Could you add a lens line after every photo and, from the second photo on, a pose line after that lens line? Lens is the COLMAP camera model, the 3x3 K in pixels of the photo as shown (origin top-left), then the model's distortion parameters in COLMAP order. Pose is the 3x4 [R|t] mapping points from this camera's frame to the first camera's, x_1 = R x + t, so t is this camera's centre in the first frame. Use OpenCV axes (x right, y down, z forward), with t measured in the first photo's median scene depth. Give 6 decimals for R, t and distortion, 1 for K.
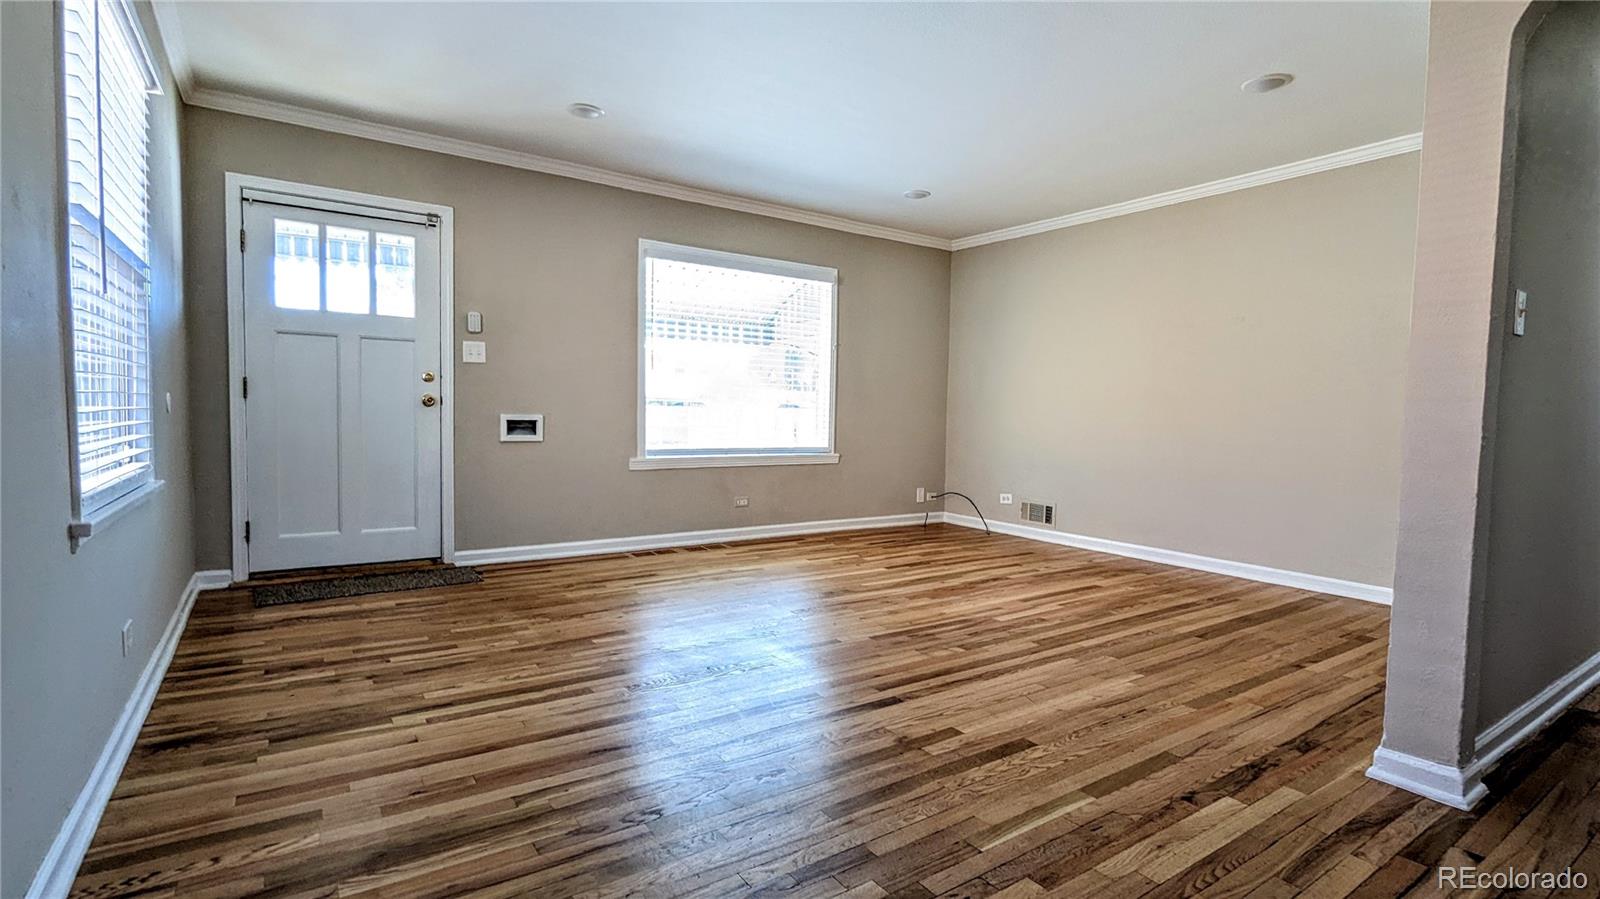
lens RADIAL K [[751.1, 0, 806.0], [0, 751.1, 452.4], [0, 0, 1]] dist [-0.002802, -0.000485]
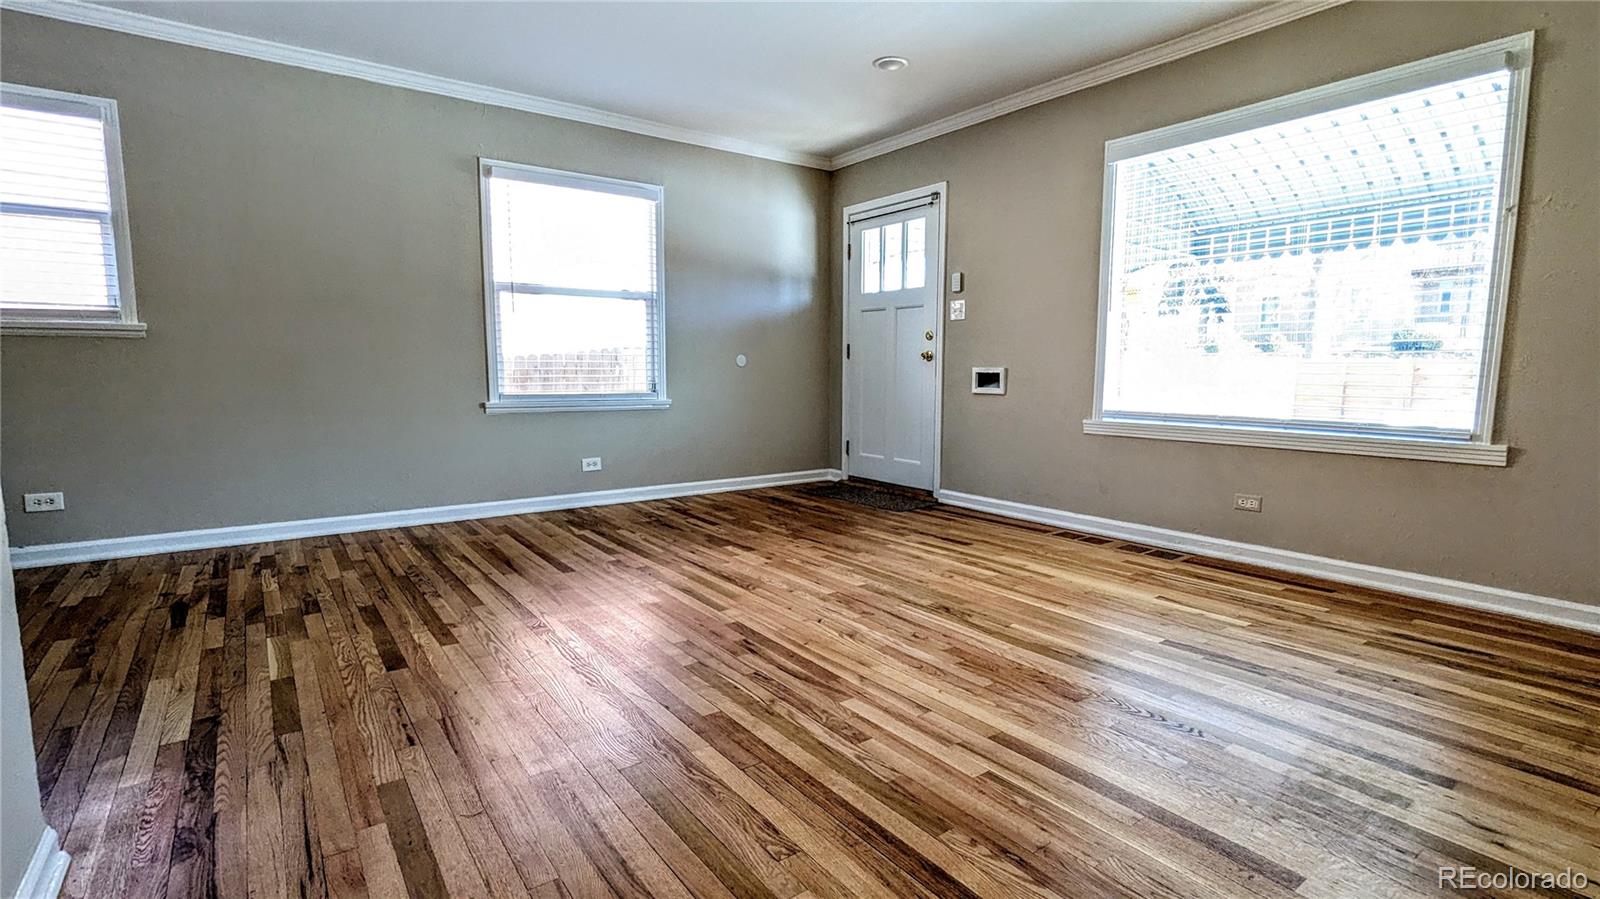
lens RADIAL K [[751.1, 0, 806.0], [0, 751.1, 452.4], [0, 0, 1]] dist [-0.002802, -0.000485]
pose [[0.036958, 0.094257, -0.994862, 0.741245], [-0.057585, 0.994088, 0.092045, -0.018079], [0.997656, 0.053888, 0.042167, 0.850675]]
